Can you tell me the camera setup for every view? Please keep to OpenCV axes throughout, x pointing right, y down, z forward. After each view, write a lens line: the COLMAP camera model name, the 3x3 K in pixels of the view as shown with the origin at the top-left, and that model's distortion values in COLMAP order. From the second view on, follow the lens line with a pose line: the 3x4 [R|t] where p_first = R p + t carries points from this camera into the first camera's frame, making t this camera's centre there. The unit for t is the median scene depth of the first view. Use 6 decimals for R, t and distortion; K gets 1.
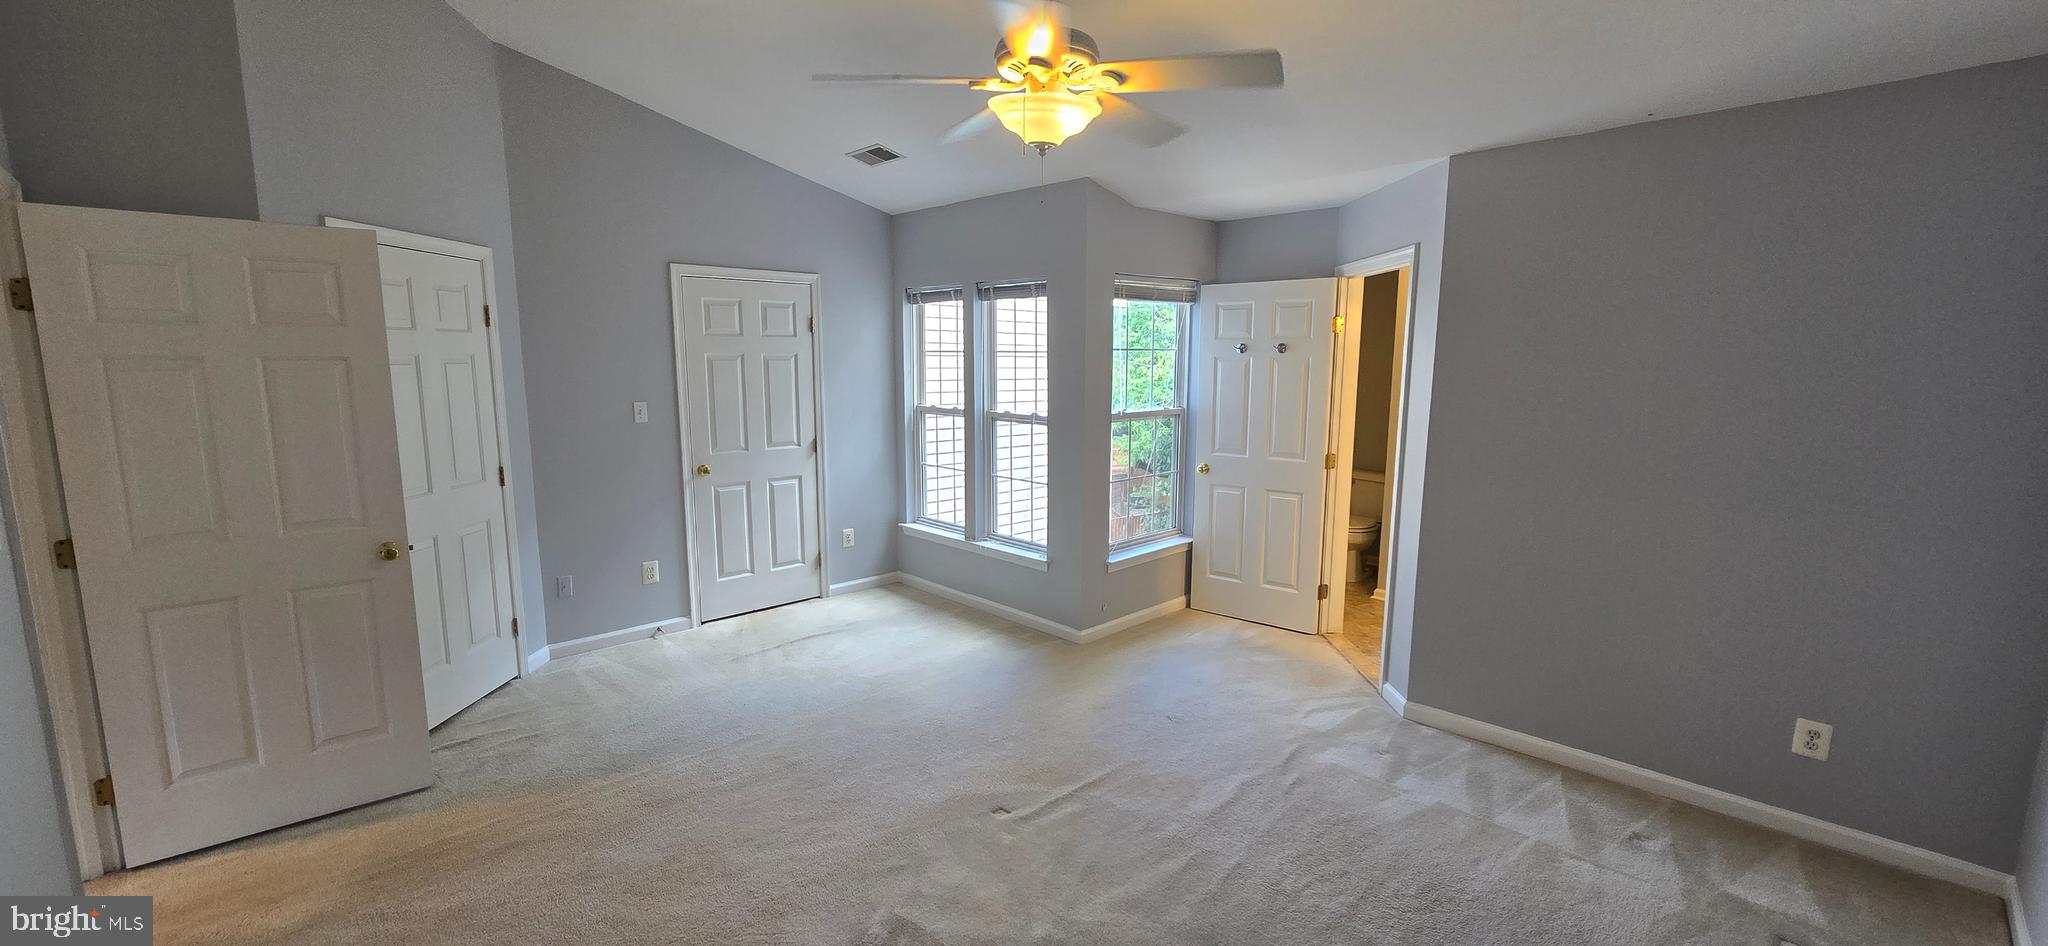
lens RADIAL K [[826.2, 0, 1024.0], [0, 826.2, 473.0], [0, 0, 1]] dist [-0.001468, -0.000174]
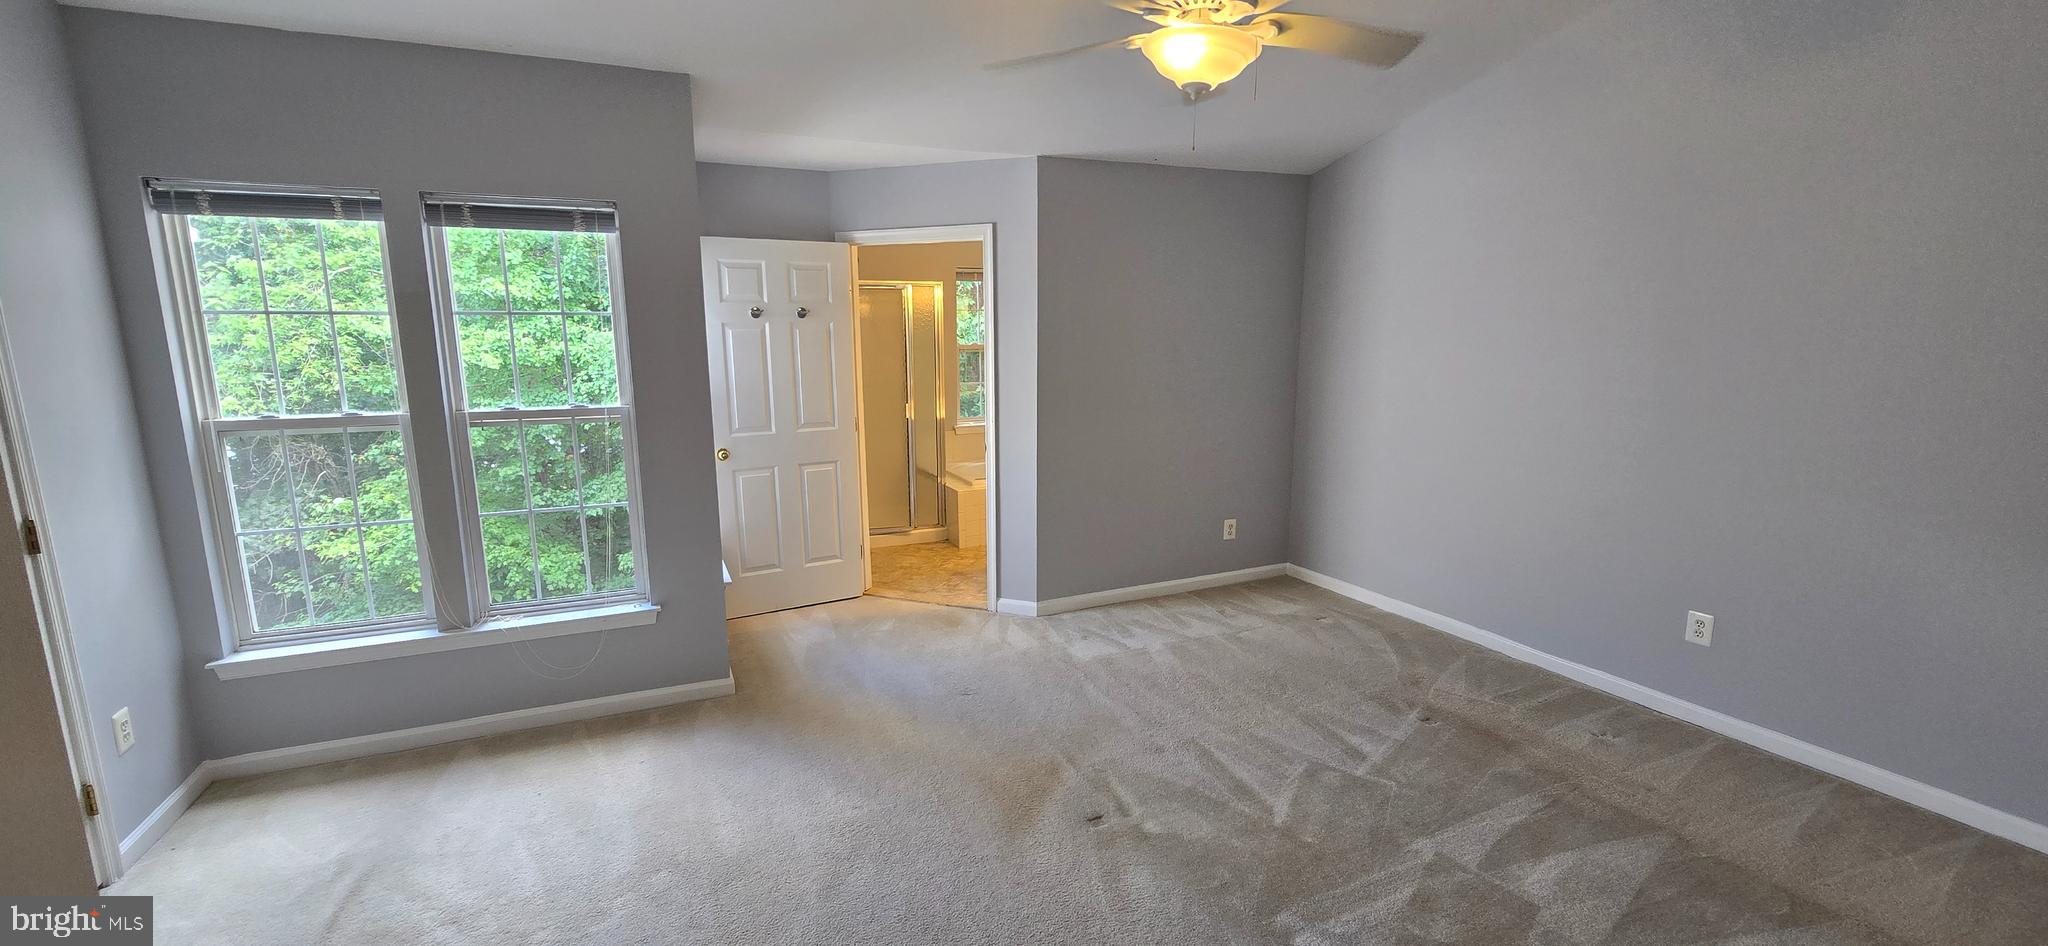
lens RADIAL K [[836.6, 0, 1029.0], [0, 836.6, 466.9], [0, 0, 1]] dist [-0.000406, -0.000028]
pose [[0.336140, -0.158073, 0.928452, -0.542115], [0.138482, 0.983395, 0.117291, -0.056237], [-0.931575, 0.089148, 0.352448, 0.455202]]
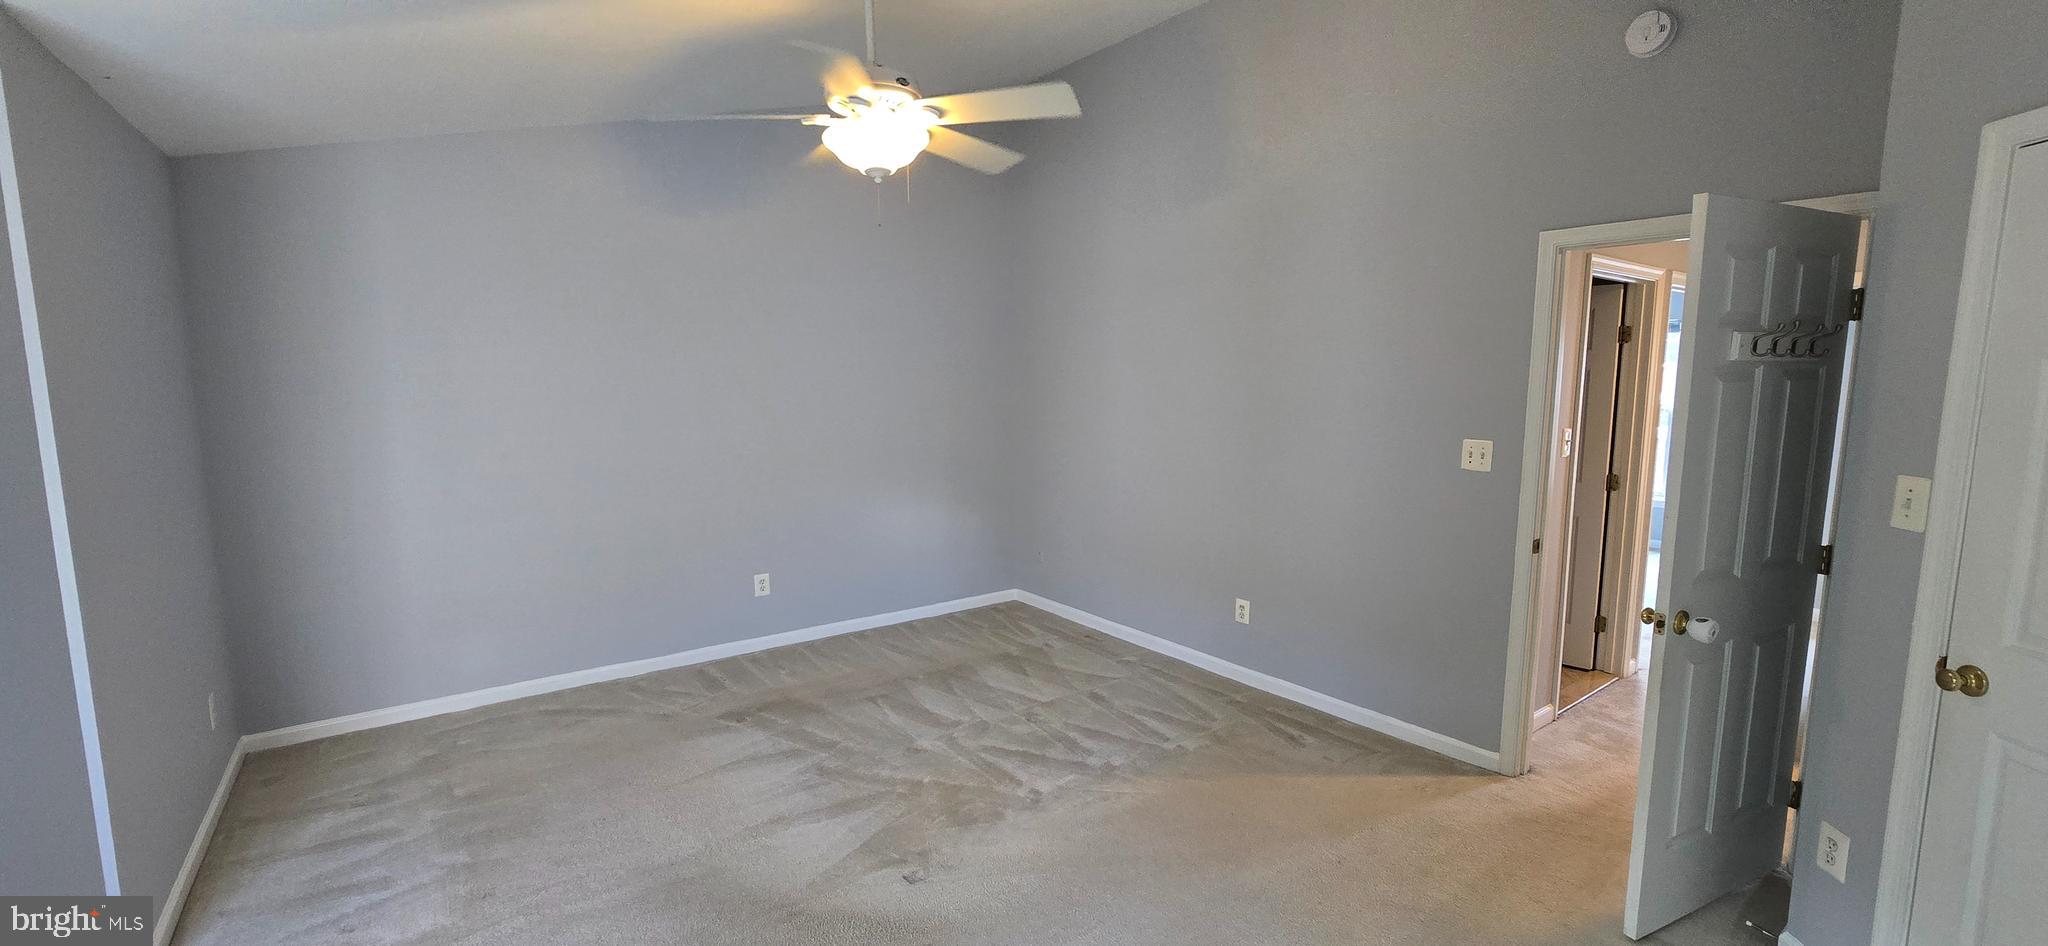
lens RADIAL K [[838.4, 0, 1014.9], [0, 838.4, 484.1], [0, 0, 1]] dist [0.000261, -0.000559]
pose [[-0.990030, -0.022026, 0.139122, -0.167105], [0.015891, 0.963927, 0.265693, -0.157803], [-0.139955, 0.265255, -0.953967, 1.121607]]
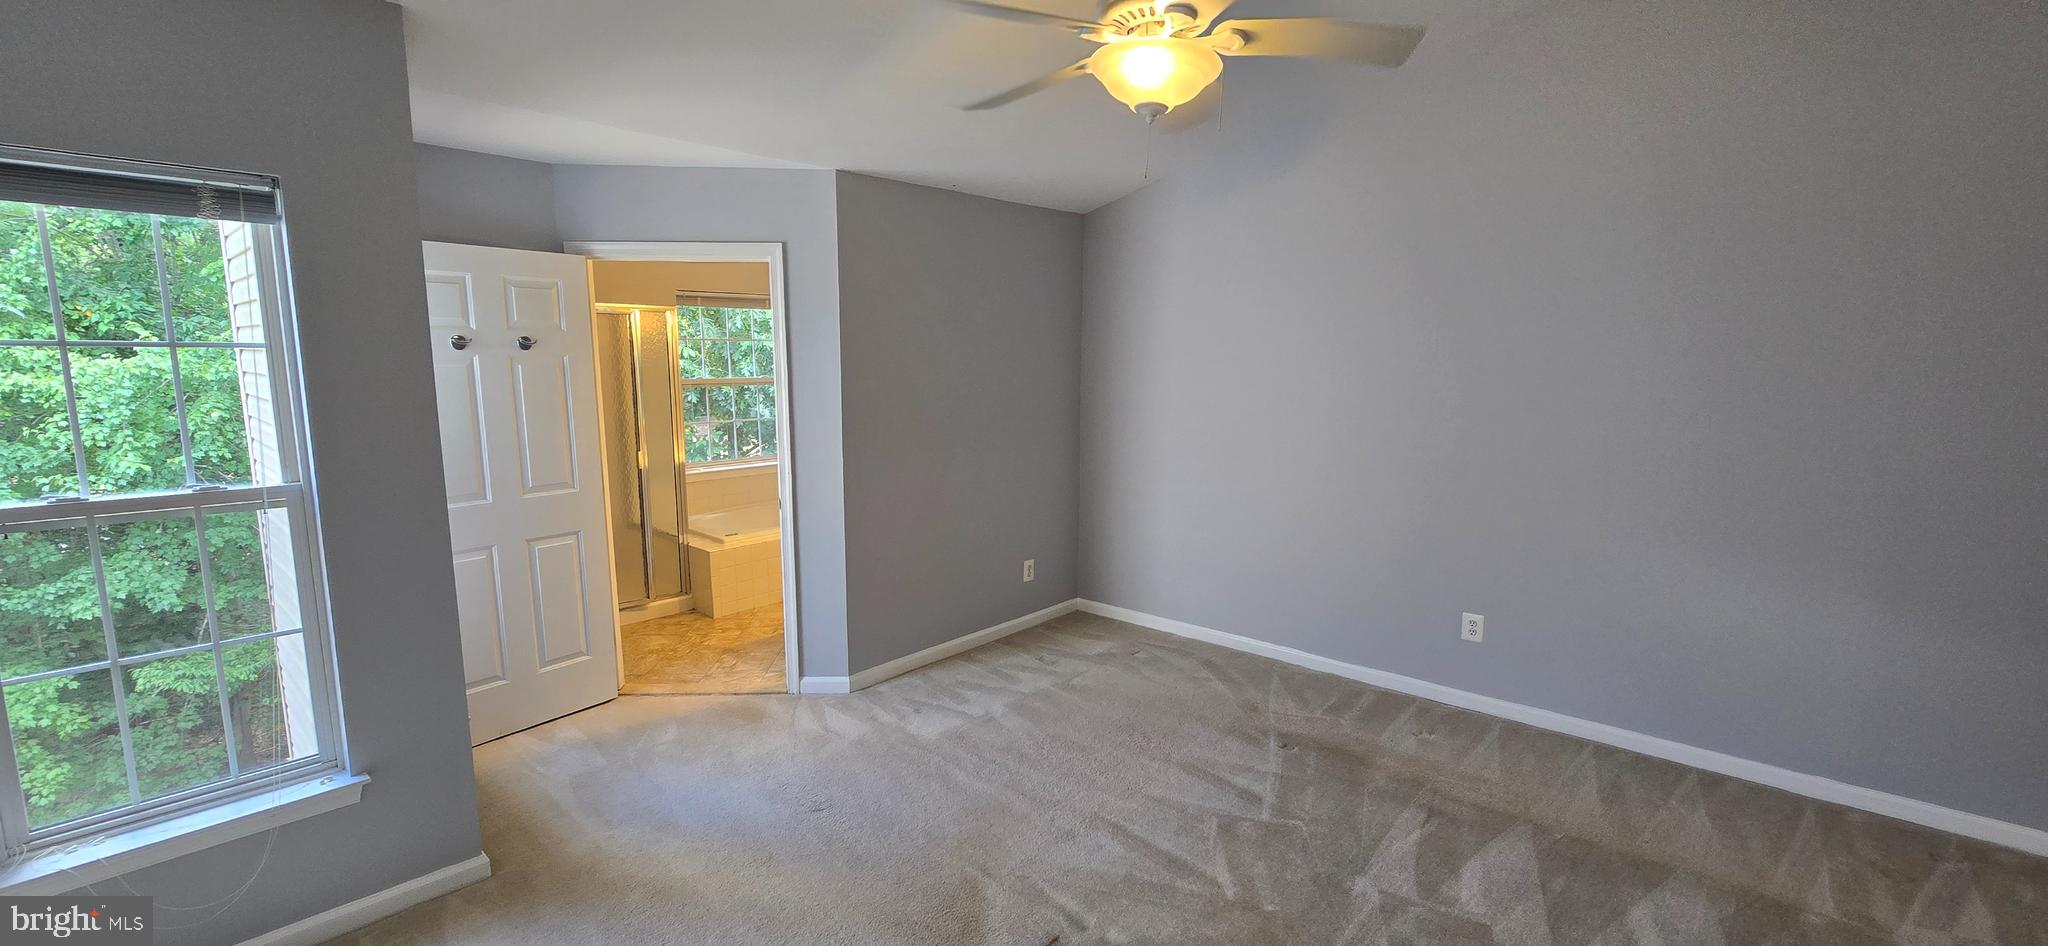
lens RADIAL K [[826.2, 0, 1024.0], [0, 826.2, 473.0], [0, 0, 1]] dist [-0.001468, -0.000174]
pose [[-0.061136, -0.143549, 0.987753, -0.469793], [0.136468, 0.979109, 0.150739, -0.093002], [-0.988756, 0.144012, -0.040269, 0.639047]]
